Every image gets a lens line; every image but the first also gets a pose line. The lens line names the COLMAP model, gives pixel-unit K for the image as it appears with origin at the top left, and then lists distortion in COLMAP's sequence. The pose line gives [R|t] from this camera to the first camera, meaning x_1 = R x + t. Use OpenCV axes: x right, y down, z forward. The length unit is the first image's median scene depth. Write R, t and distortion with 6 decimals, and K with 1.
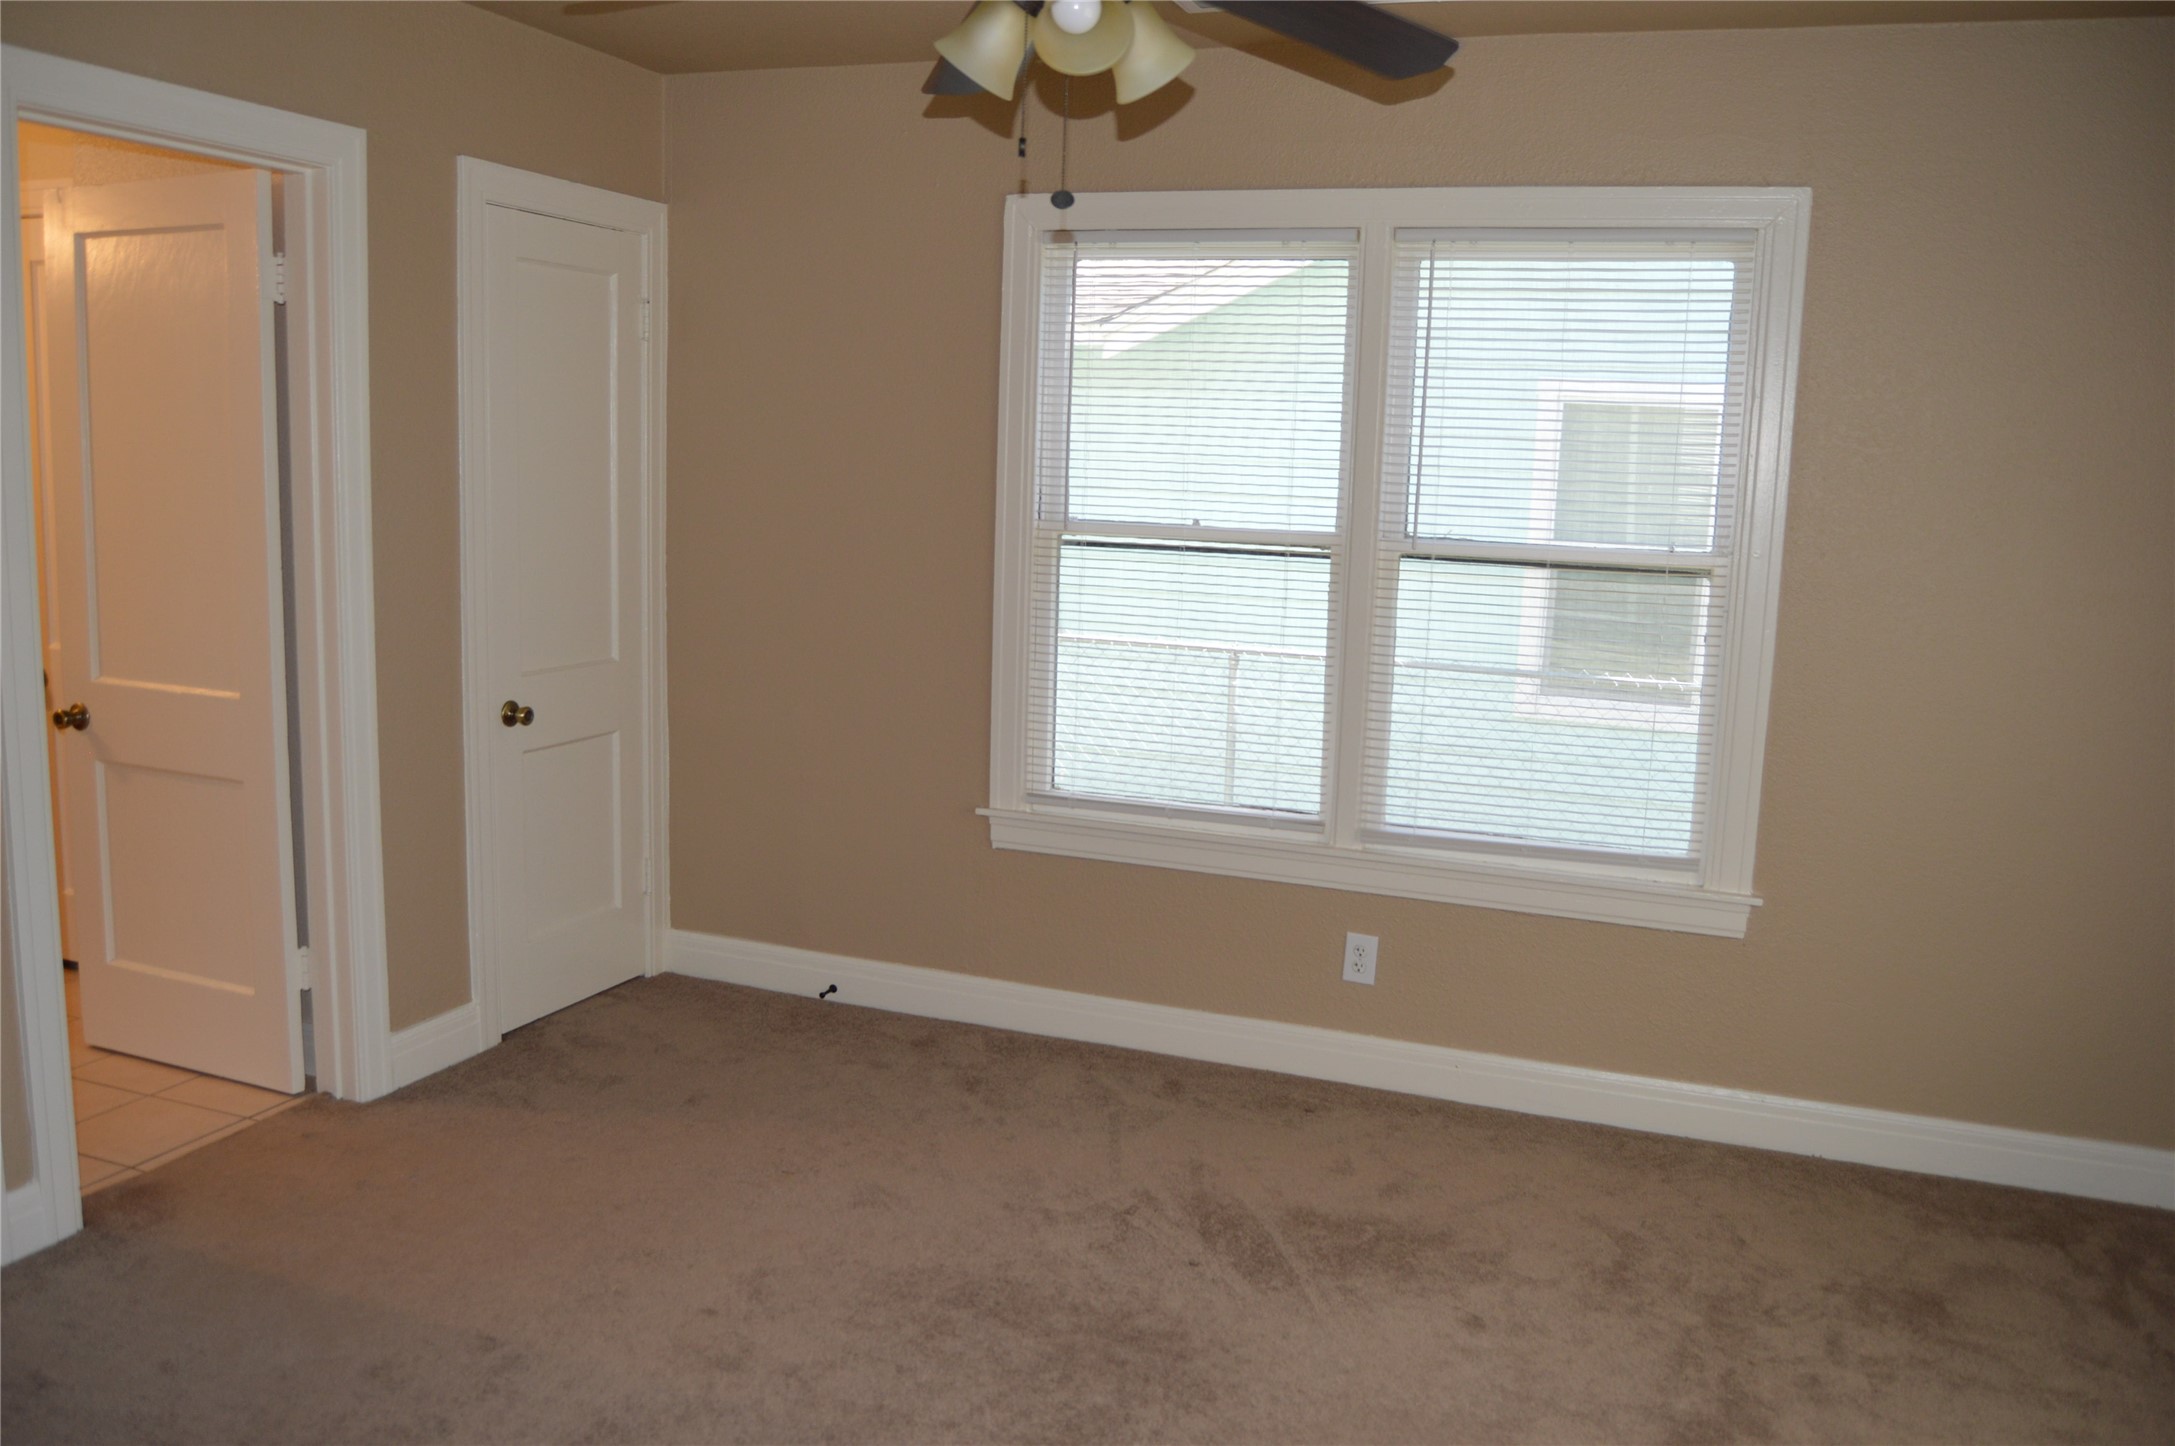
lens RADIAL K [[1753.4, 0, 1087.5], [0, 1753.4, 723.0], [0, 0, 1]] dist [-0.054884, 0.000162]
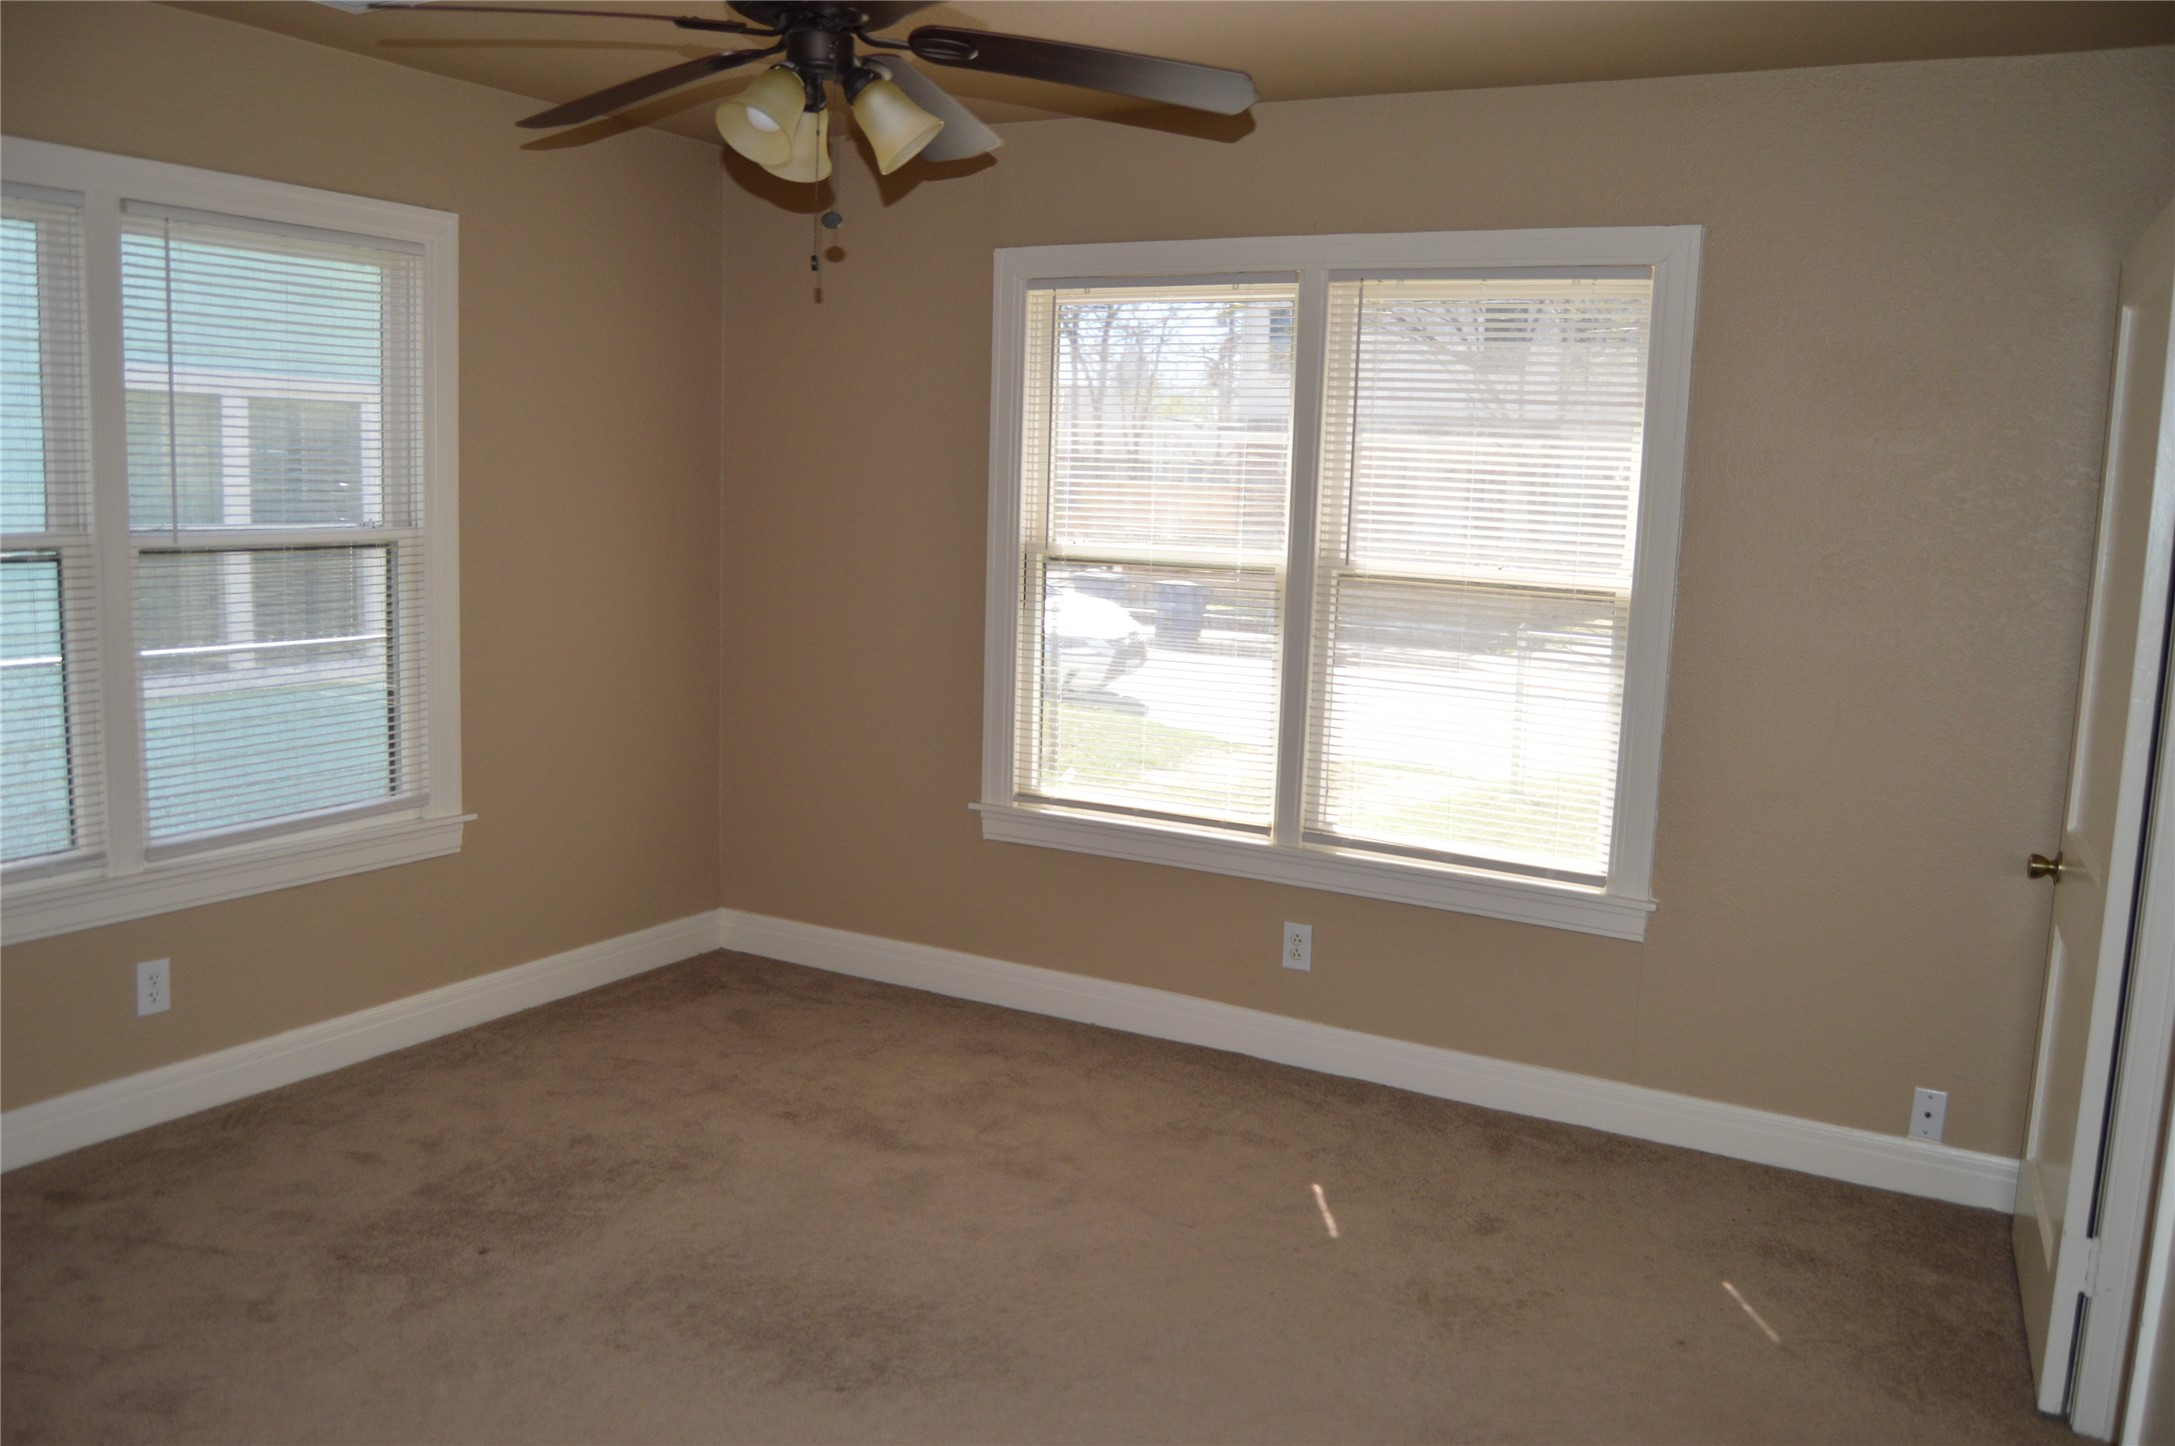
lens RADIAL K [[1814.2, 0, 1087.5], [0, 1814.2, 723.0], [0, 0, 1]] dist [-0.008536, -0.006459]
pose [[0.158047, -0.172841, 0.972187, -0.740045], [0.113868, 0.981183, 0.155930, -0.105593], [-0.980844, 0.086057, 0.174754, 0.364638]]
